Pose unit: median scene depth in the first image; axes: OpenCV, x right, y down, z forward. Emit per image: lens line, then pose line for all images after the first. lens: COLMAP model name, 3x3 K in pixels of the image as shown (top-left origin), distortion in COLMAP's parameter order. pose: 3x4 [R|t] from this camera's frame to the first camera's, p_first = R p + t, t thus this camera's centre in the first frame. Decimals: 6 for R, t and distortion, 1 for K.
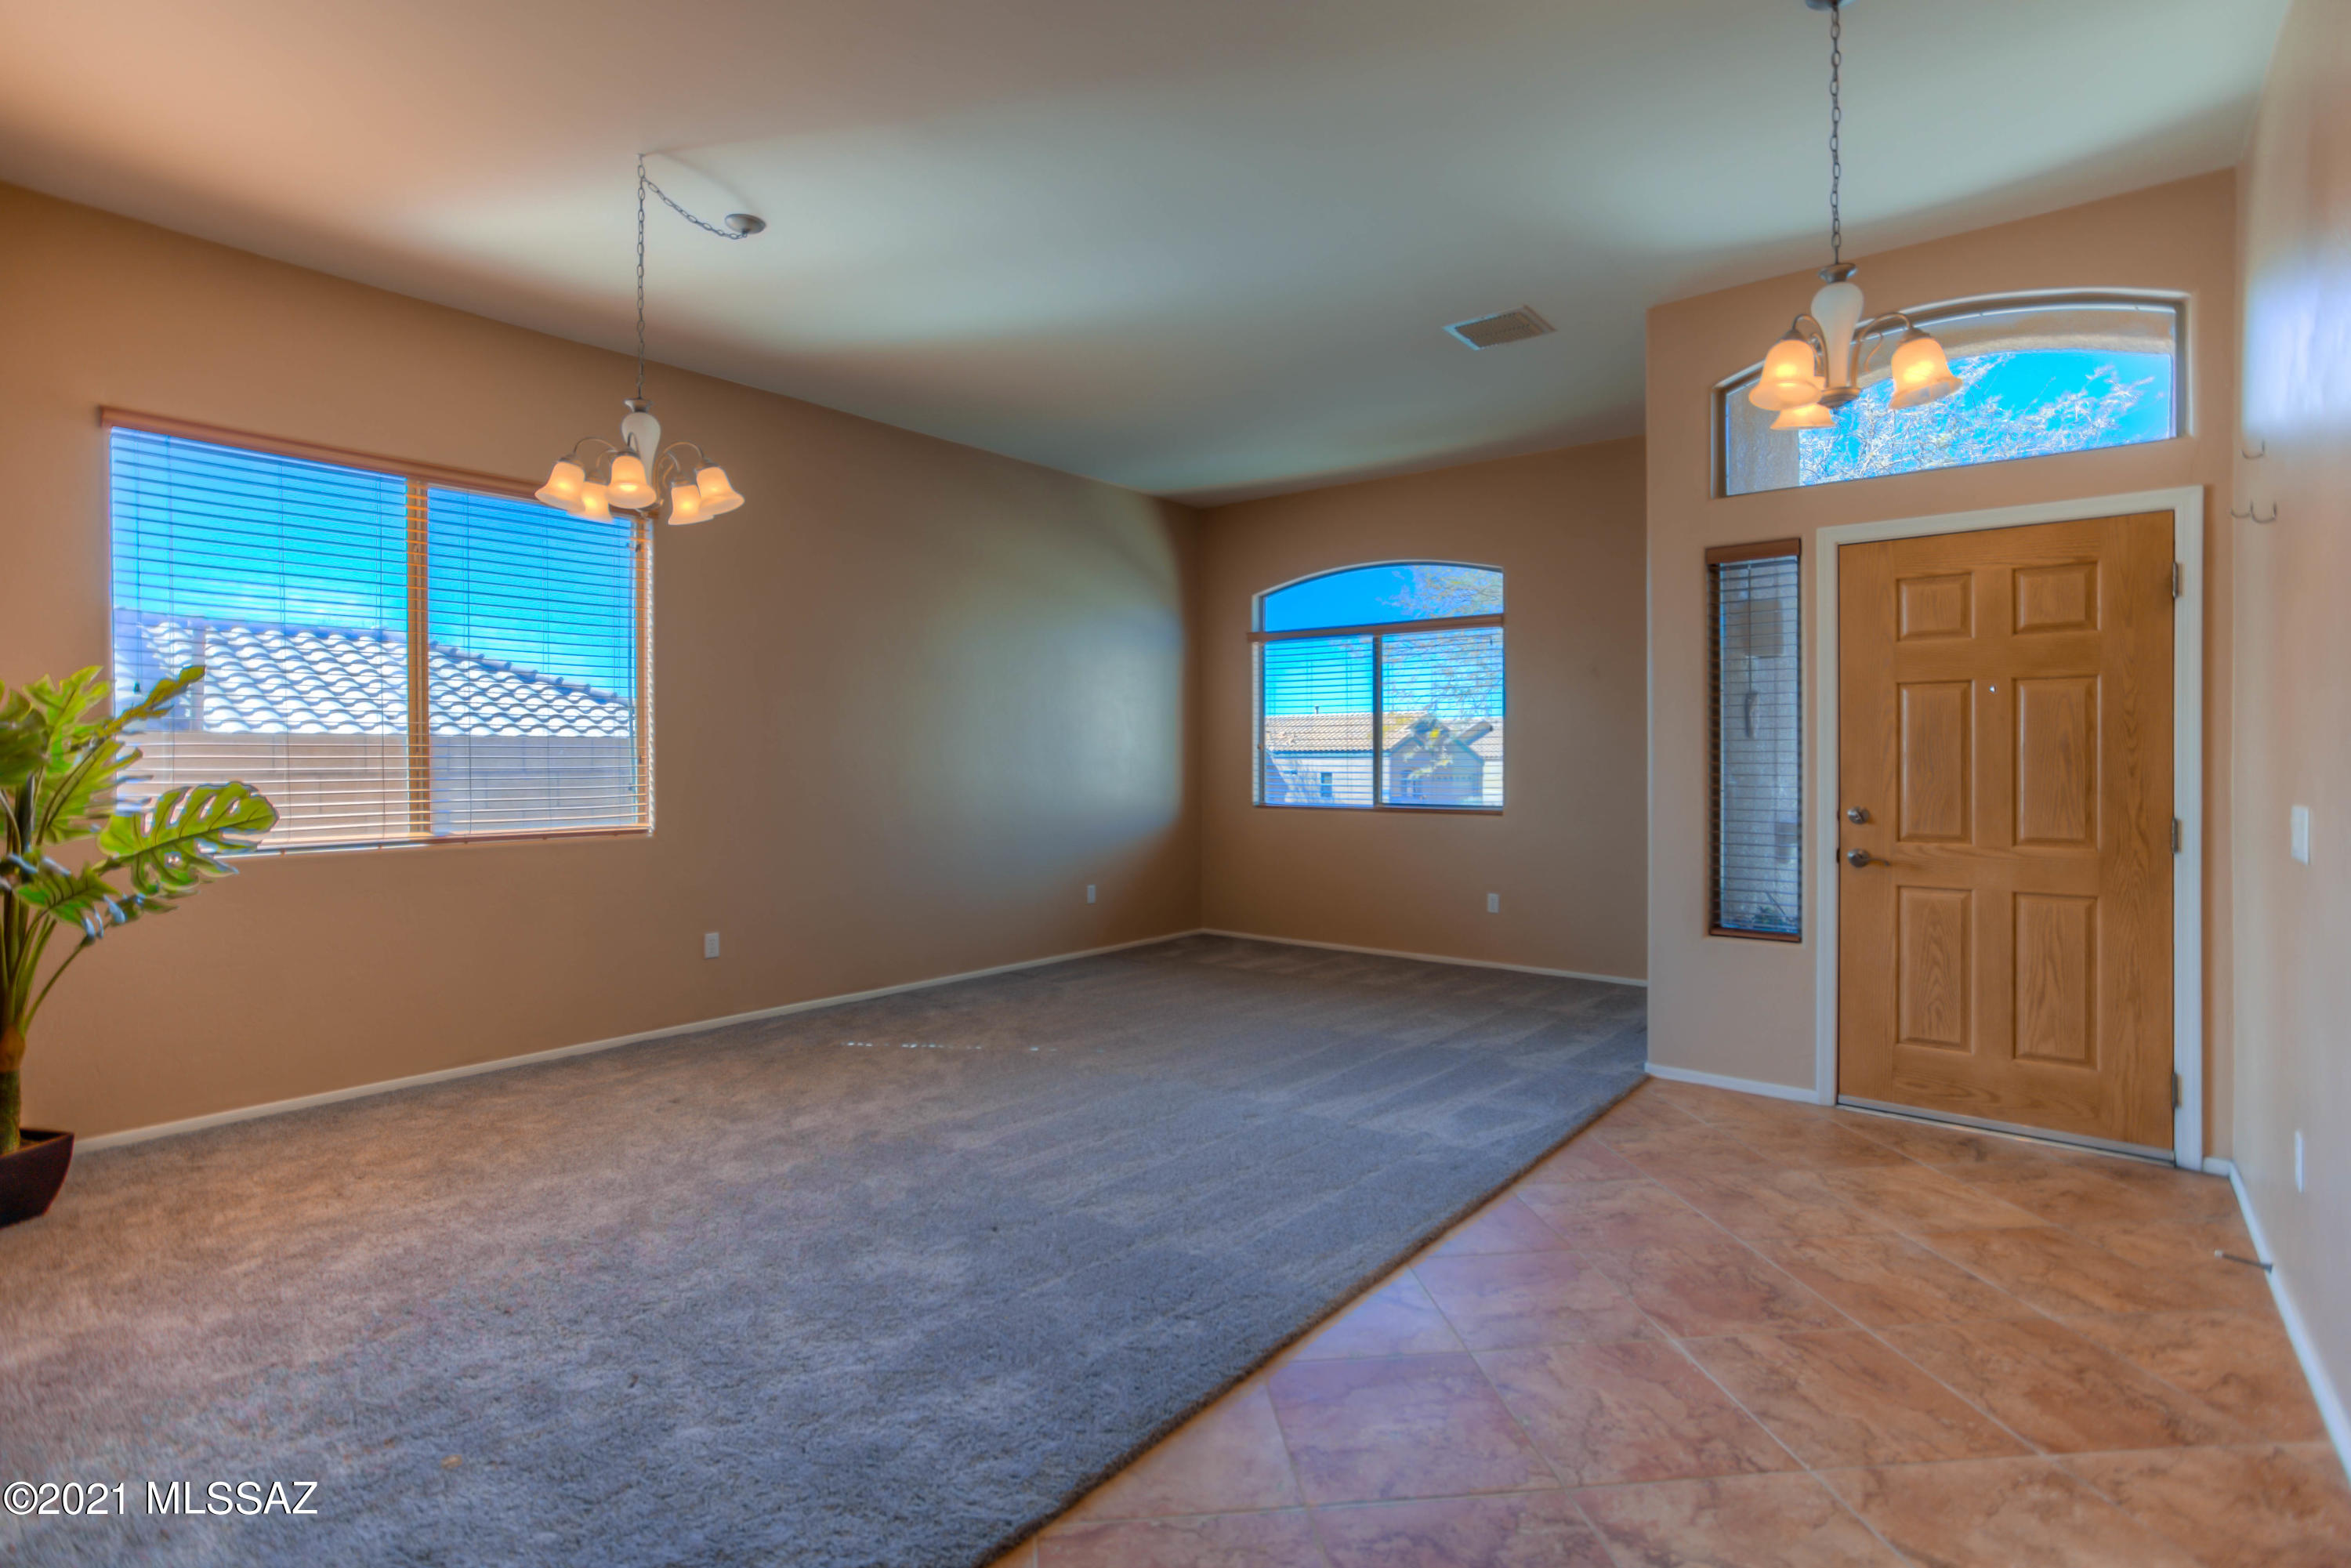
lens RADIAL K [[1140.0, 0, 1175.5], [0, 1140.0, 784.0], [0, 0, 1]] dist [-0.002562, 0.000366]
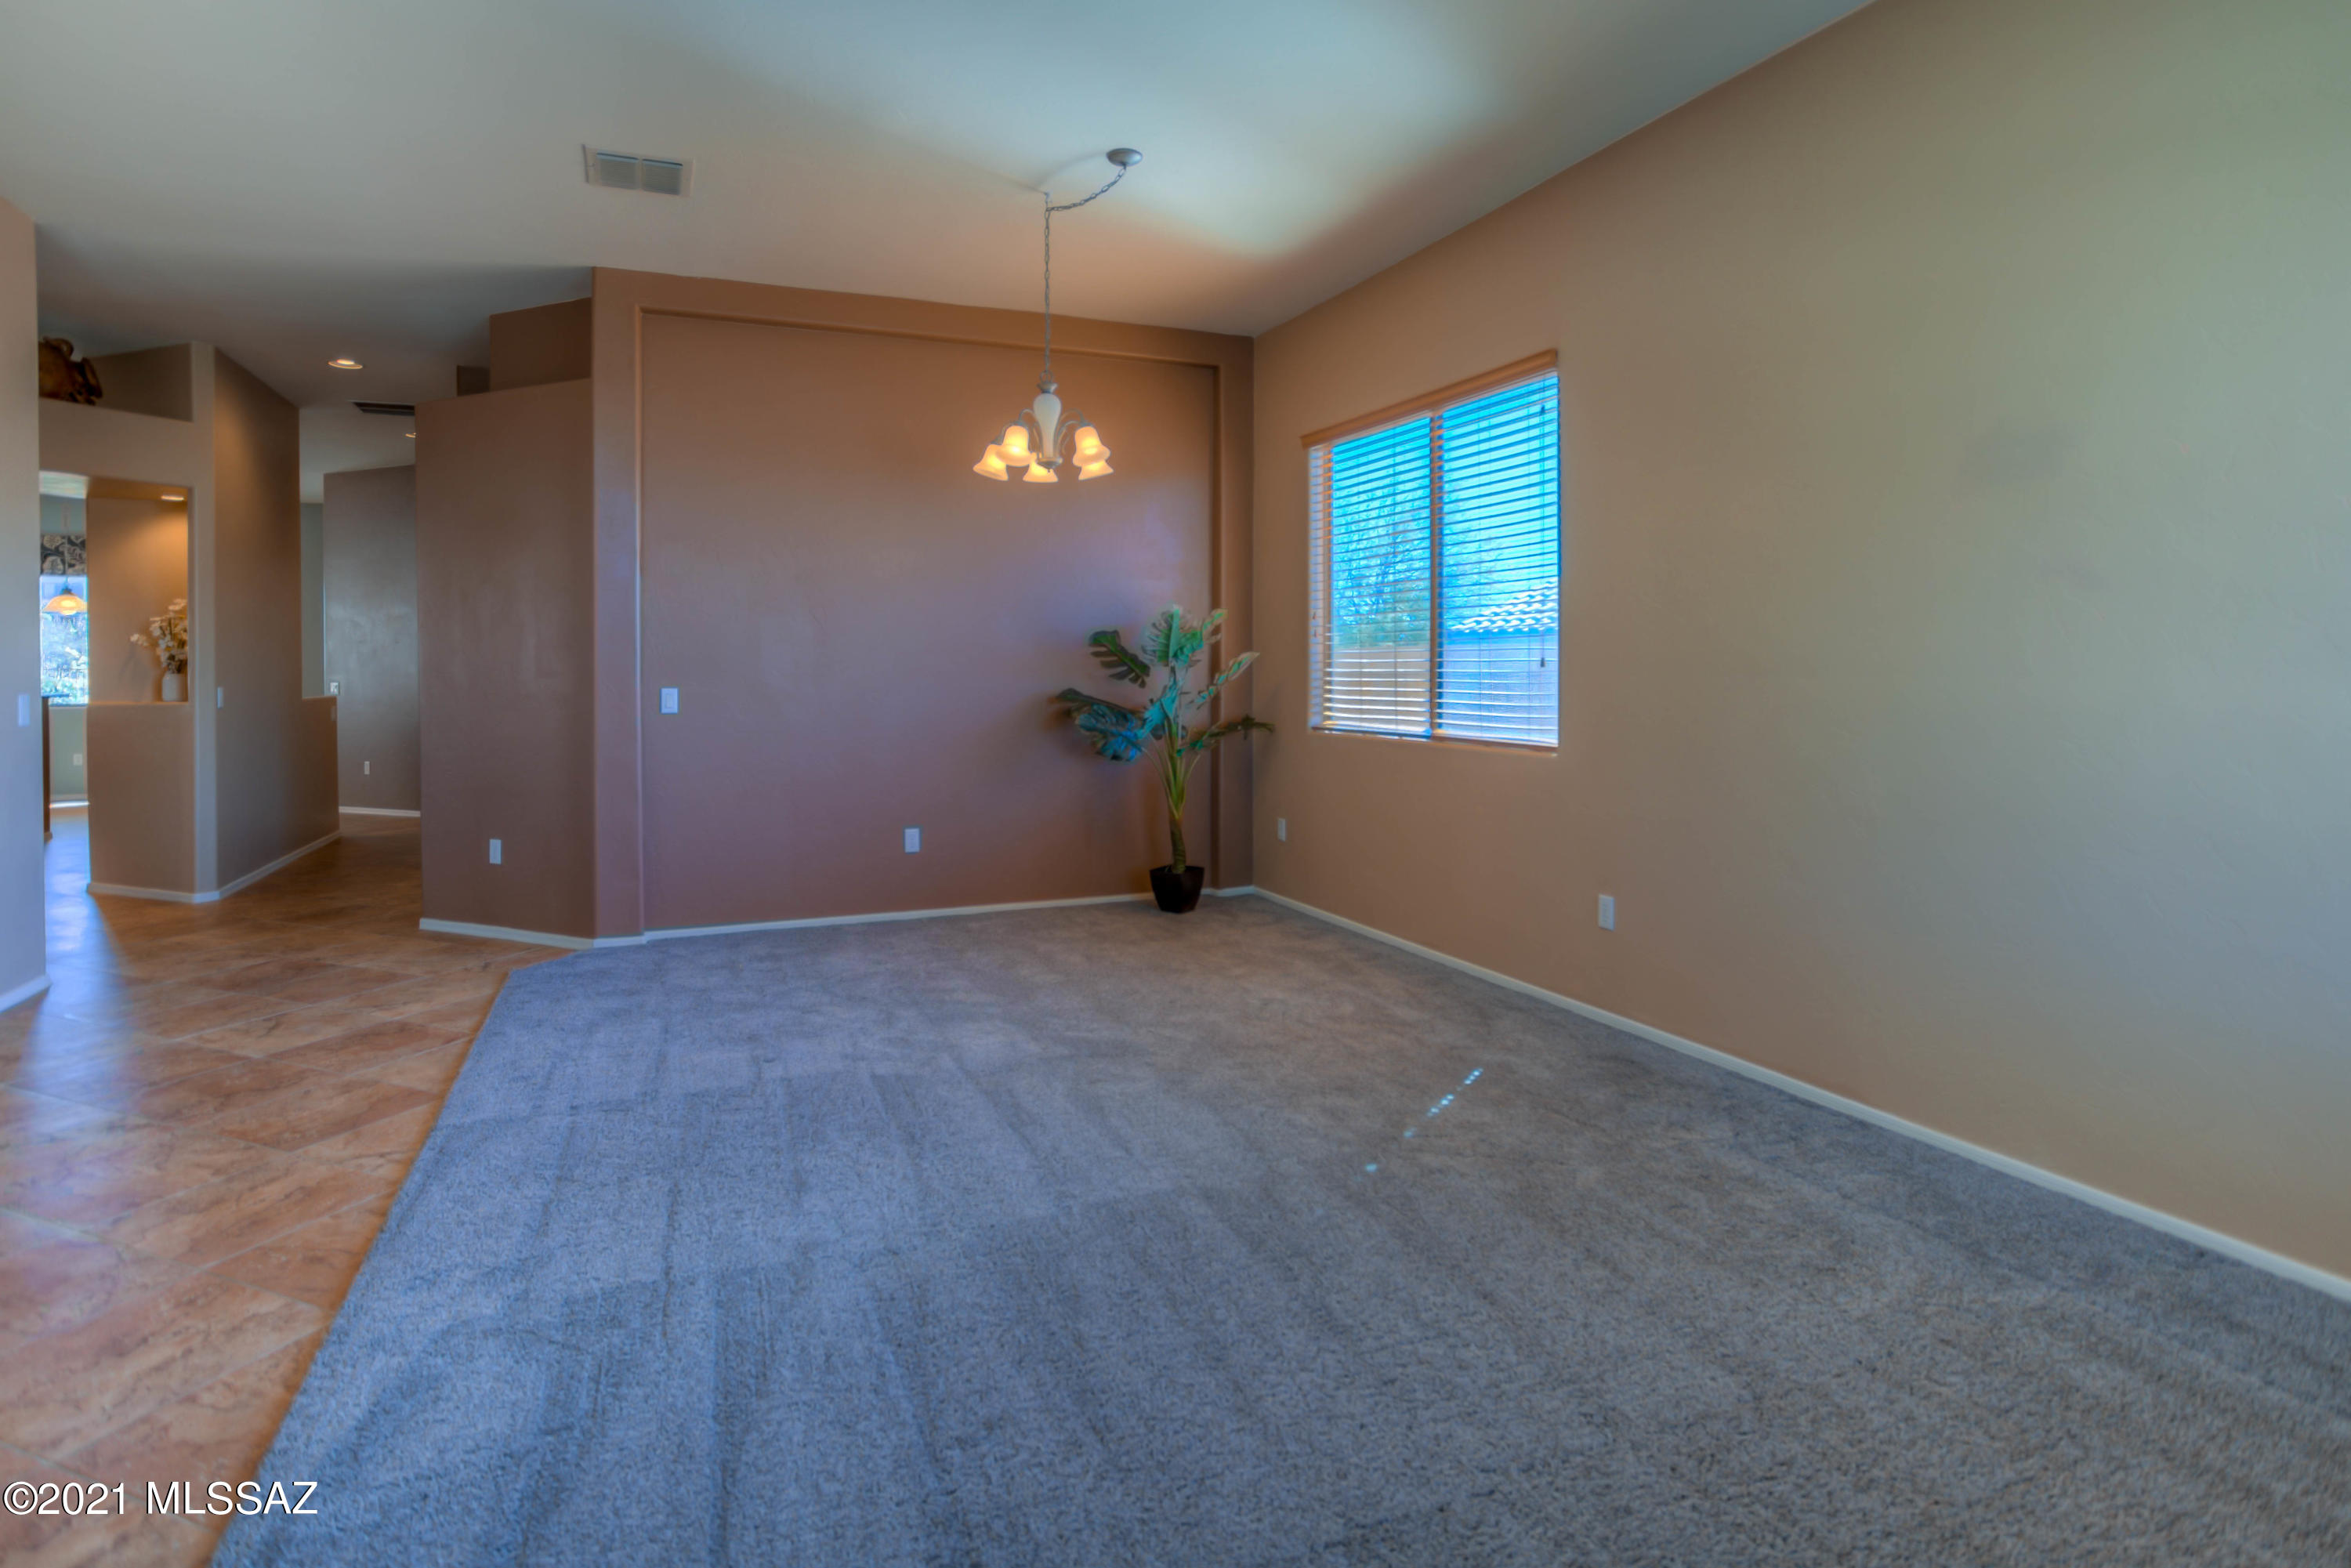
lens RADIAL K [[1233.9, 0, 1168.7], [0, 1233.9, 719.0], [0, 0, 1]] dist [-0.060912, 0.042099]
pose [[-0.480083, 0.041591, -0.876237, 0.704943], [-0.014732, 0.998352, 0.055459, -0.041721], [0.877099, 0.039534, -0.478679, 1.862269]]
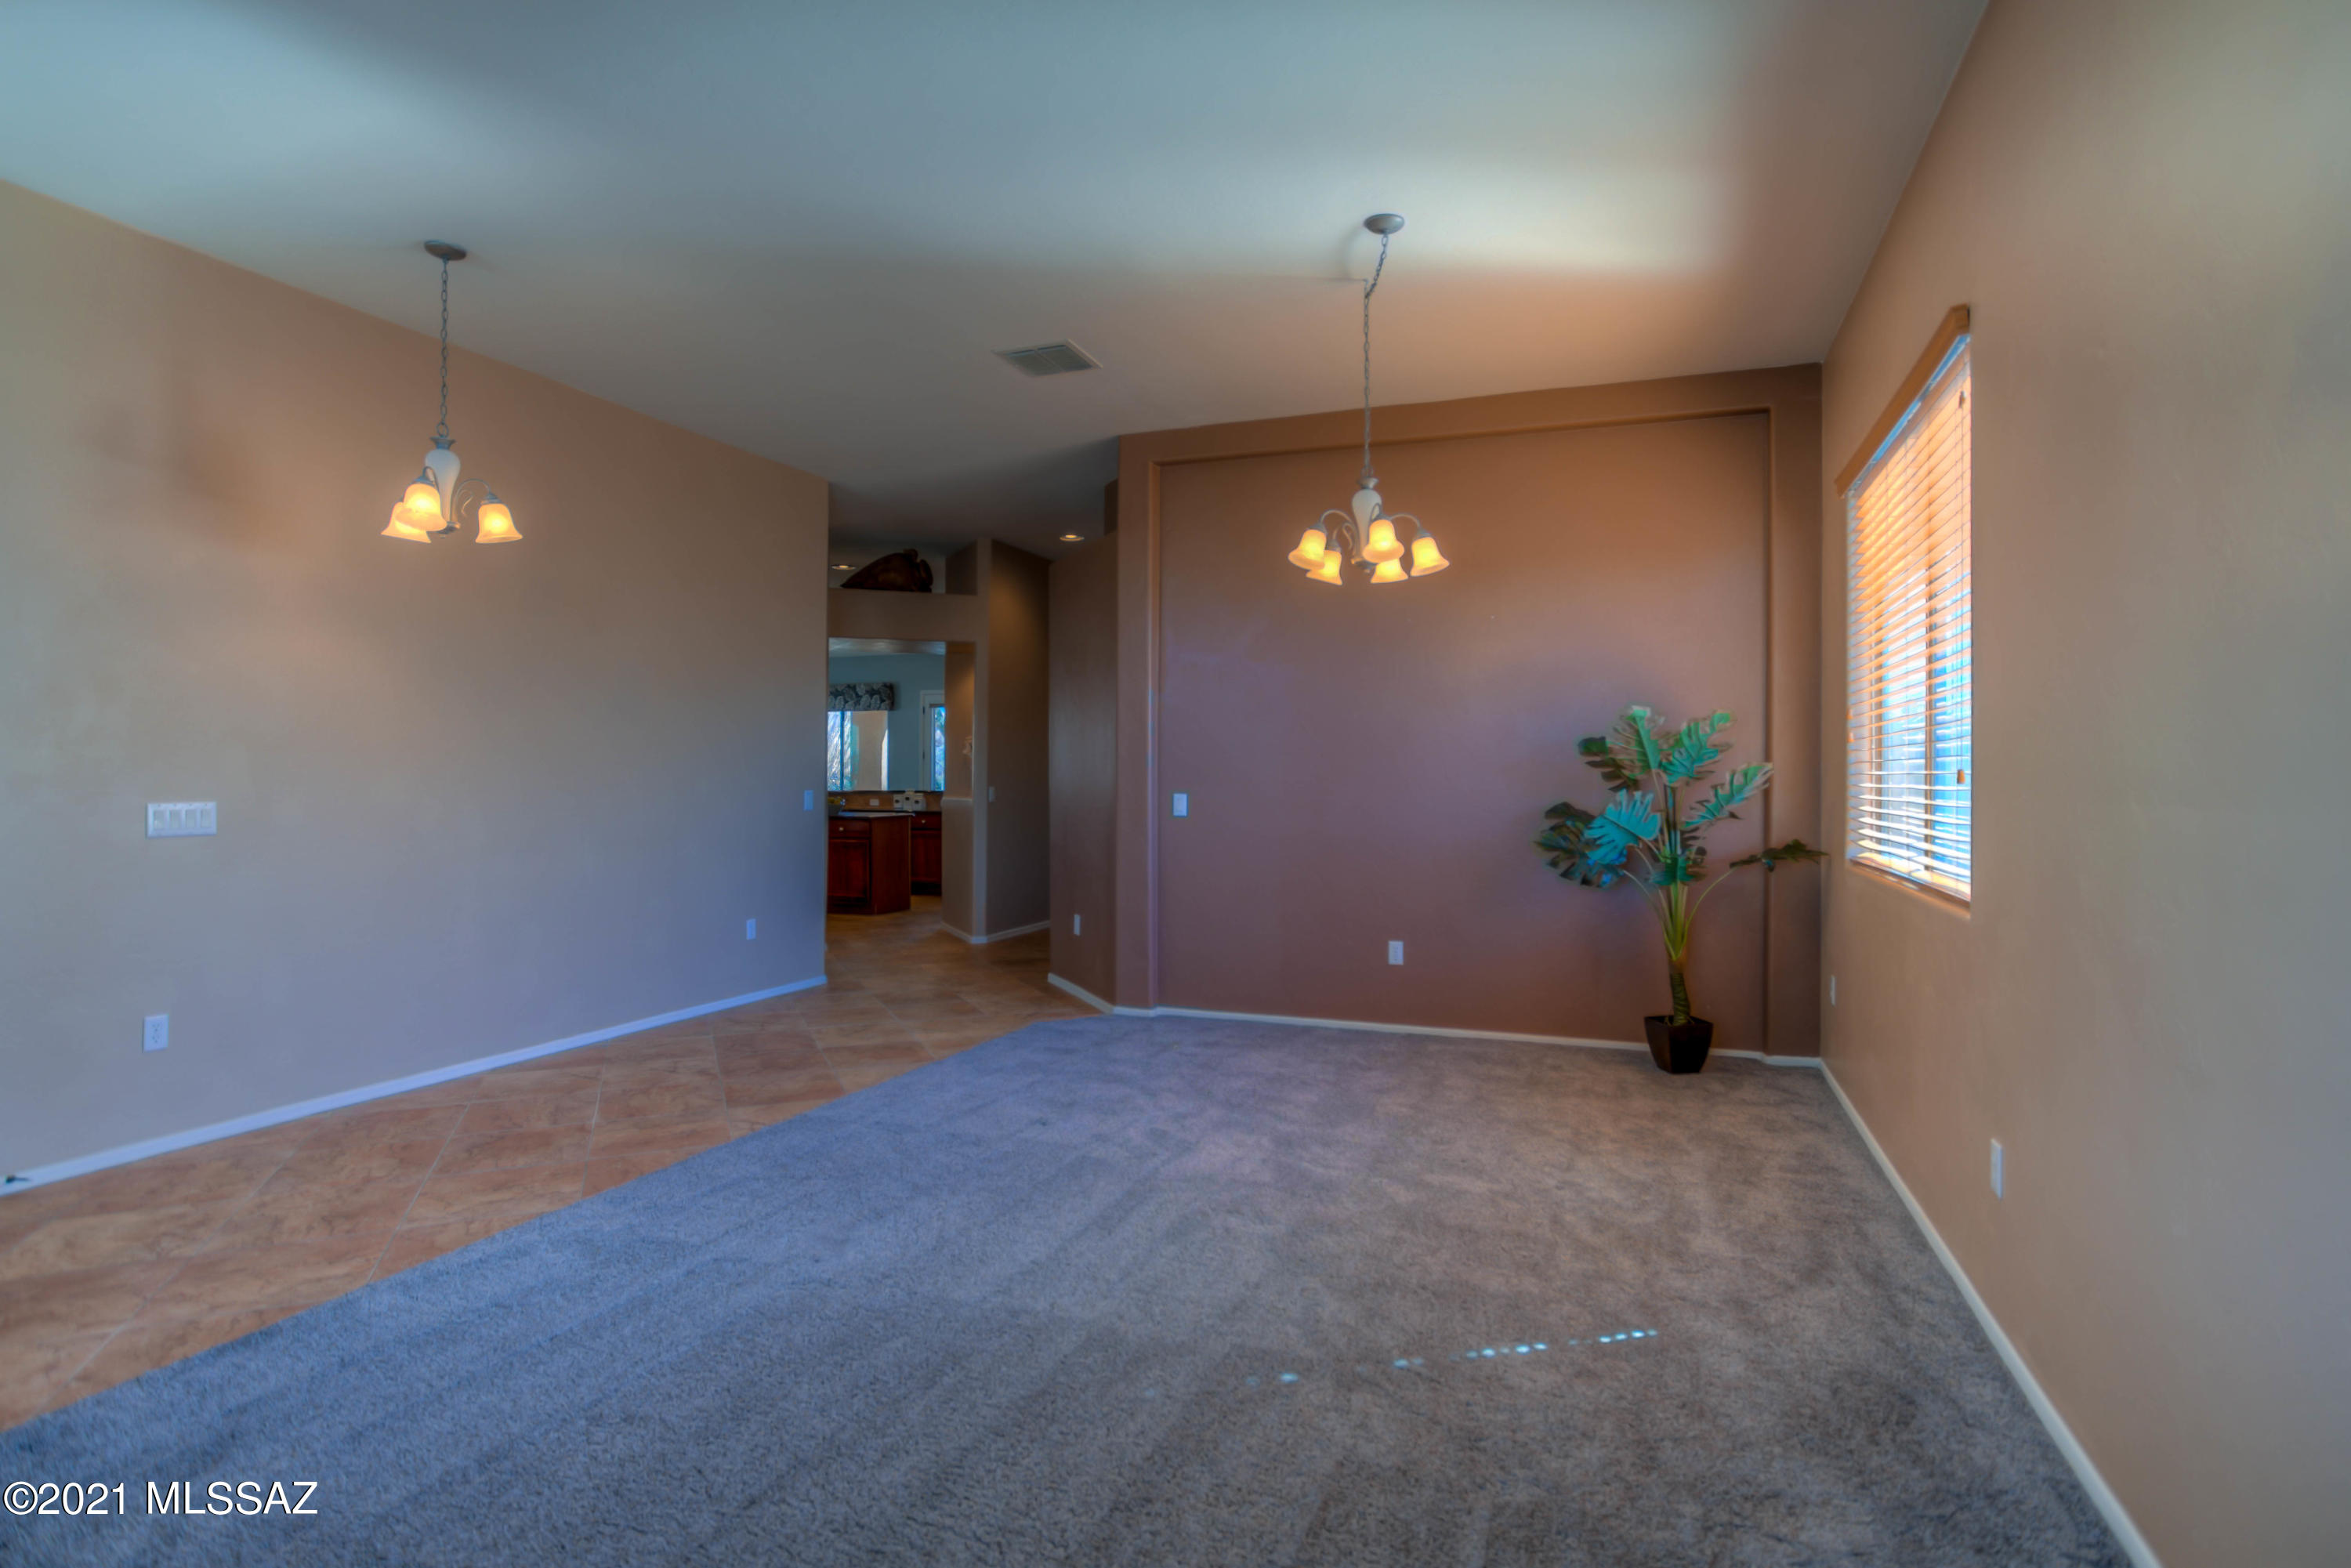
lens RADIAL K [[1222.2, 0, 1175.5], [0, 1222.2, 784.0], [0, 0, 1]] dist [-0.033785, 0.001650]
pose [[-0.956713, -0.001777, -0.291029, 0.109620], [-0.010519, 0.999539, 0.028476, -0.048023], [0.290844, 0.030305, -0.956290, 2.274670]]
